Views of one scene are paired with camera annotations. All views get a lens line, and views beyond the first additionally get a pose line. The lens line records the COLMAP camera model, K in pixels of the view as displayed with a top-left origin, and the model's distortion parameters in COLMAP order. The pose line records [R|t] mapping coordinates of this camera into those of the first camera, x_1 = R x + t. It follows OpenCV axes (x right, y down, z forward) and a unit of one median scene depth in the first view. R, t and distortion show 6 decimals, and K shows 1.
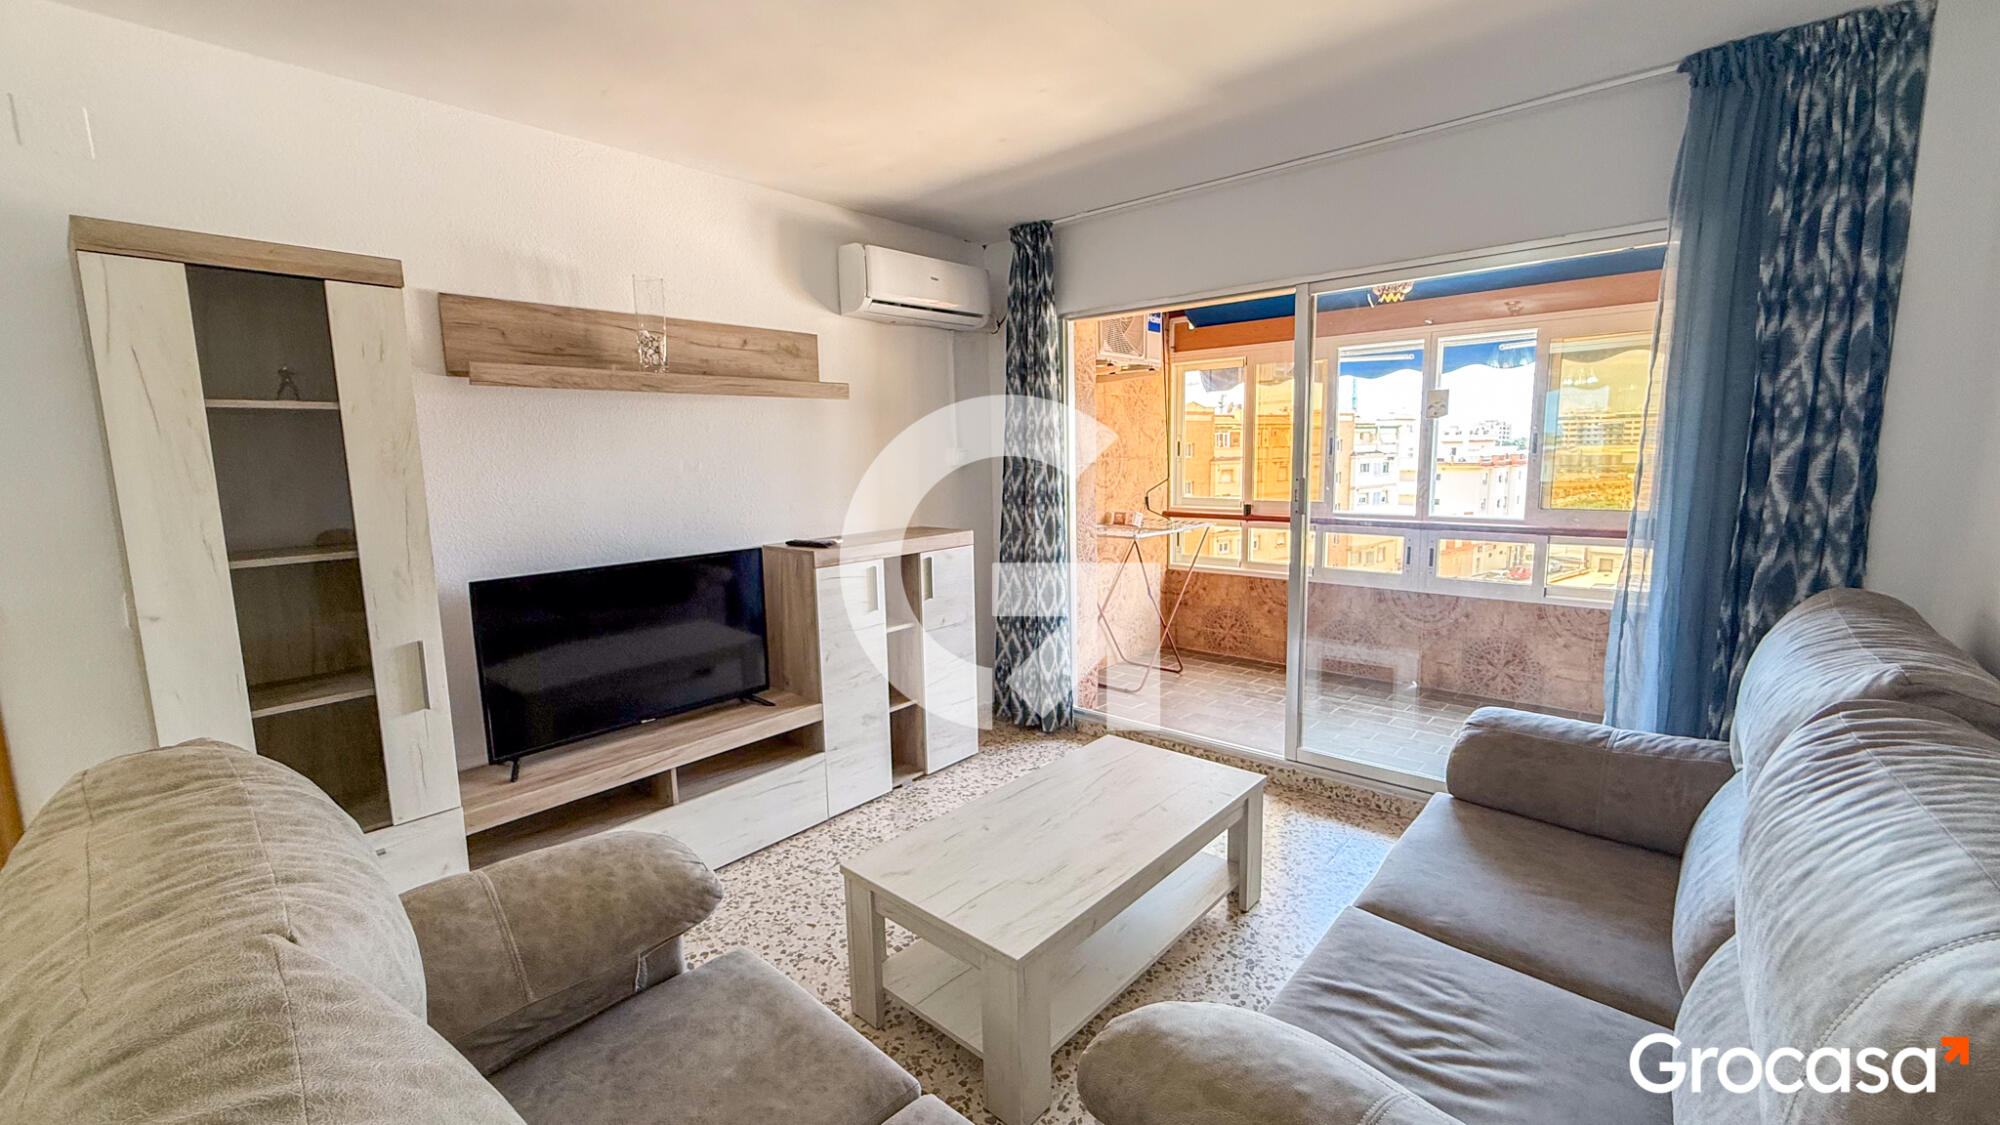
lens RADIAL K [[797.6, 0, 995.8], [0, 797.6, 559.7], [0, 0, 1]] dist [-0.001526, 0.000101]
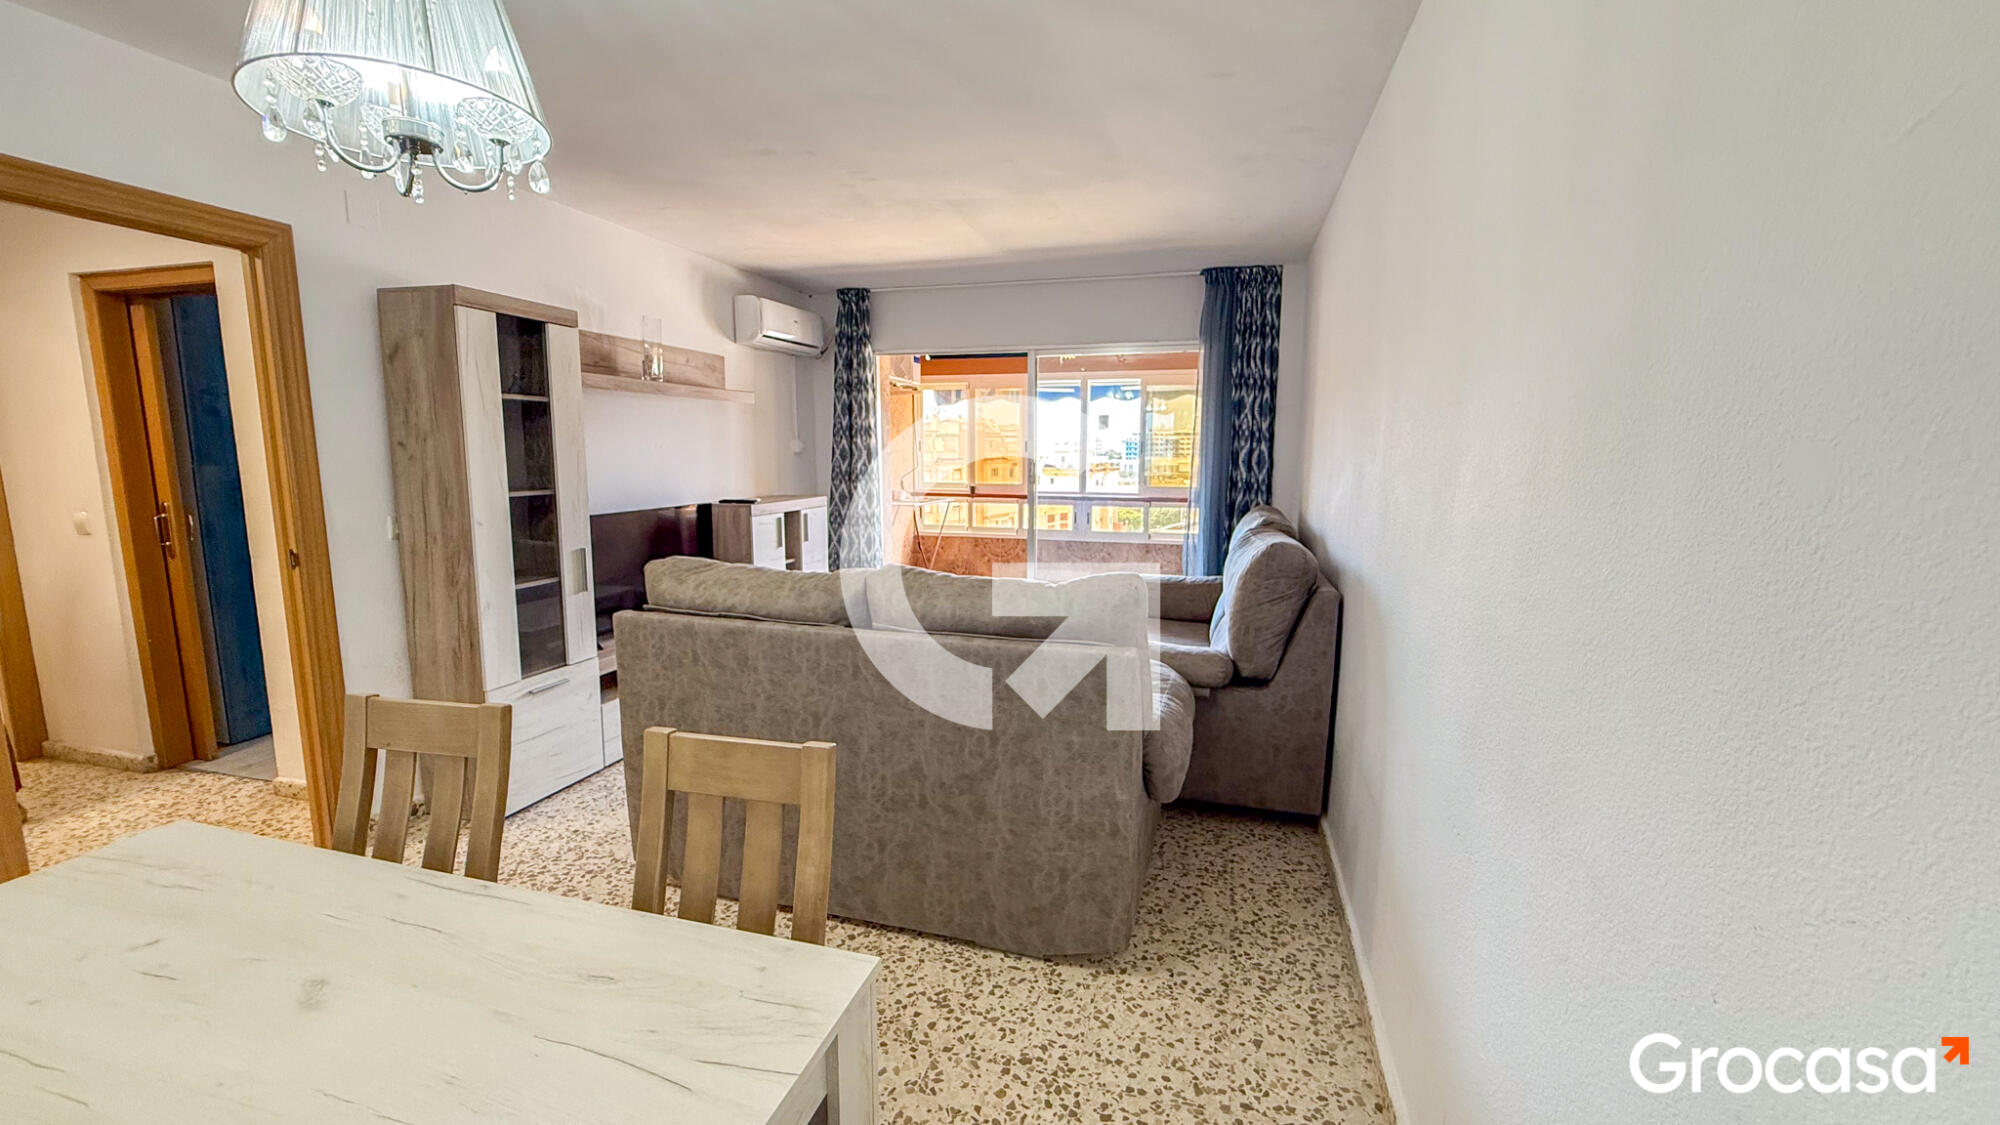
lens RADIAL K [[794.9, 0, 1000.0], [0, 794.9, 562.5], [0, 0, 1]] dist [-0.022314, -0.000027]
pose [[0.903425, -0.036298, 0.427207, -0.421601], [0.036320, 0.999307, 0.008102, 0.096496], [-0.427205, 0.008196, 0.904118, -0.510779]]
